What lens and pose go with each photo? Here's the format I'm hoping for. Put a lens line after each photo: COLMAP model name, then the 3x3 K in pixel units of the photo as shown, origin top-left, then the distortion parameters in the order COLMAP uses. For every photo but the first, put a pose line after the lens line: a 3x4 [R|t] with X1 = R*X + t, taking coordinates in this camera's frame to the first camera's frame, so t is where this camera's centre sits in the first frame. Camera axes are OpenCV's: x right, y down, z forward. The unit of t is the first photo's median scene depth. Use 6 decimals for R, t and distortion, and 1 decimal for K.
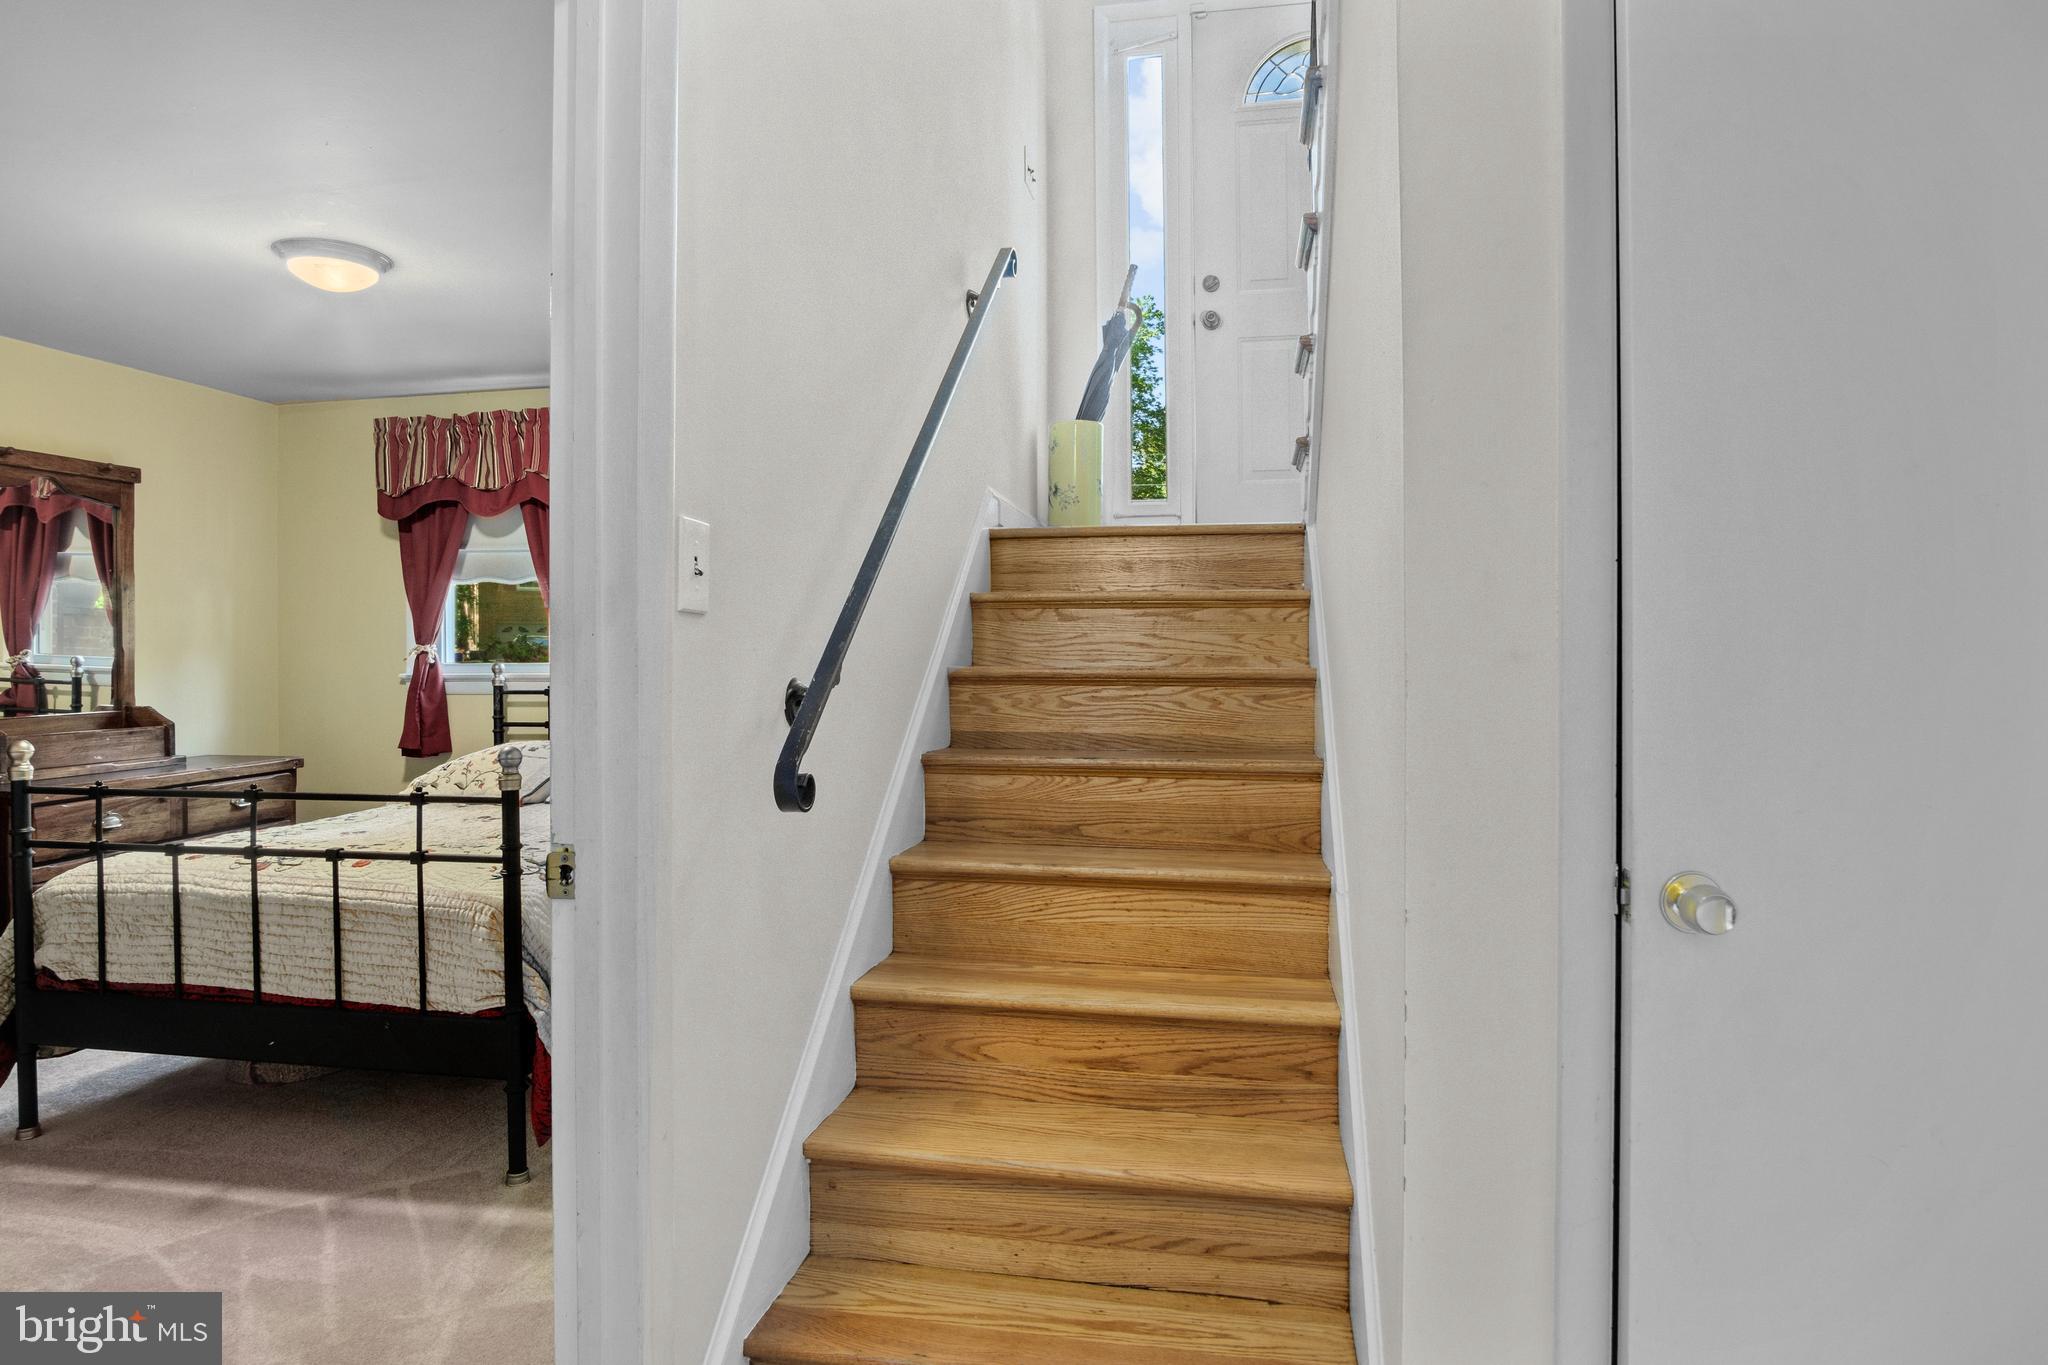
lens RADIAL K [[1142.0, 0, 1024.0], [0, 1142.0, 657.2], [0, 0, 1]] dist [-0.033252, 0.011218]
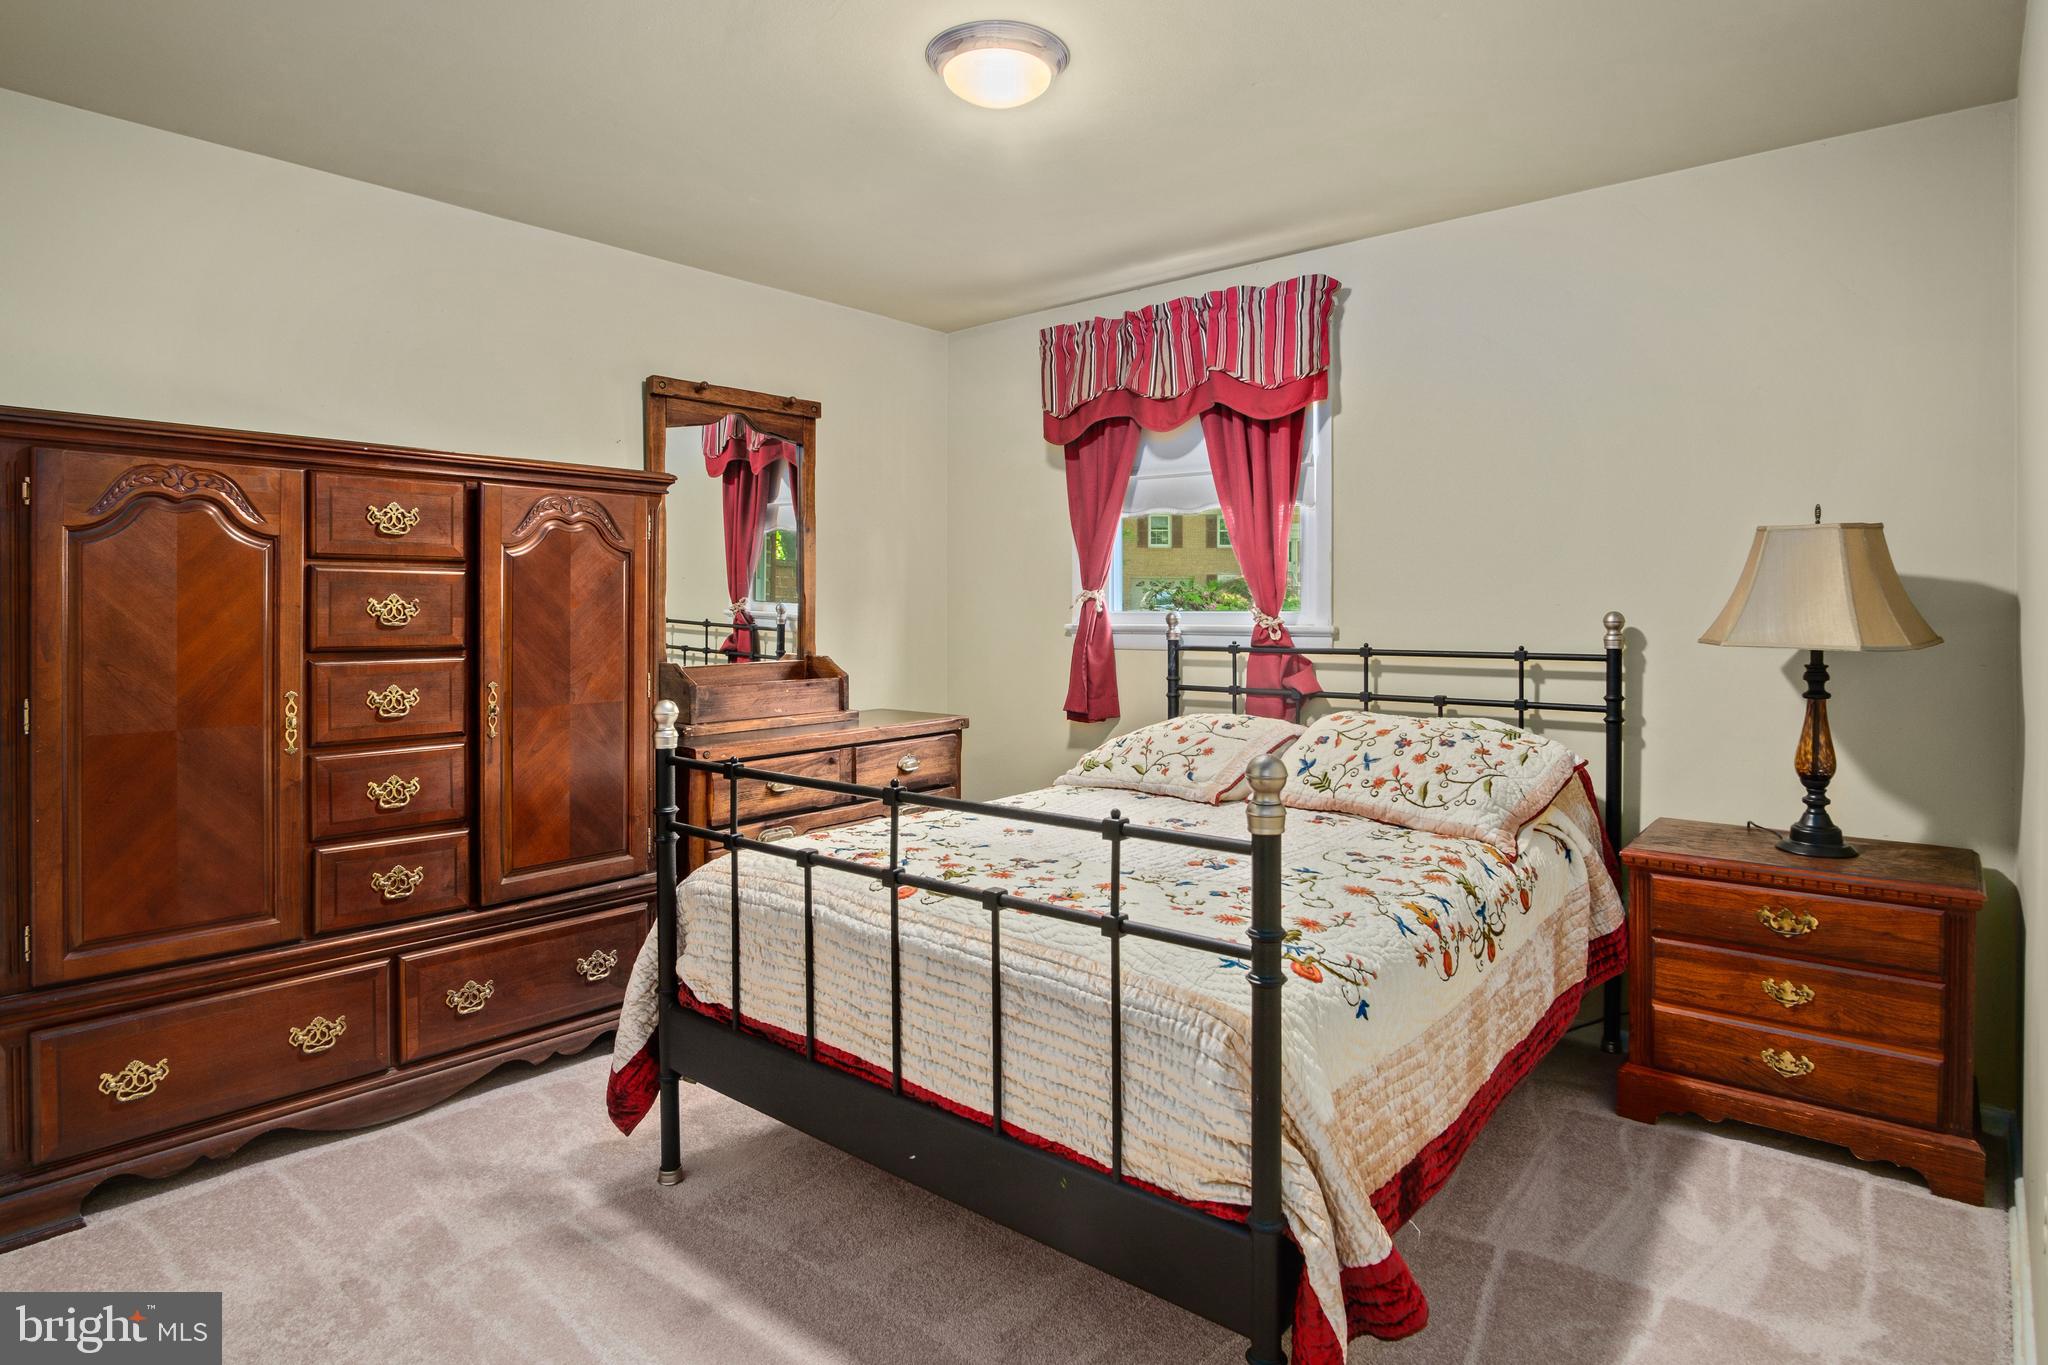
lens RADIAL K [[1142.0, 0, 1024.0], [0, 1142.0, 657.2], [0, 0, 1]] dist [-0.033252, 0.011218]
pose [[0.863294, 0.025243, -0.504070, -0.159965], [-0.005023, 0.999129, 0.041433, 0.004601], [0.504677, -0.033236, 0.862668, 0.266124]]
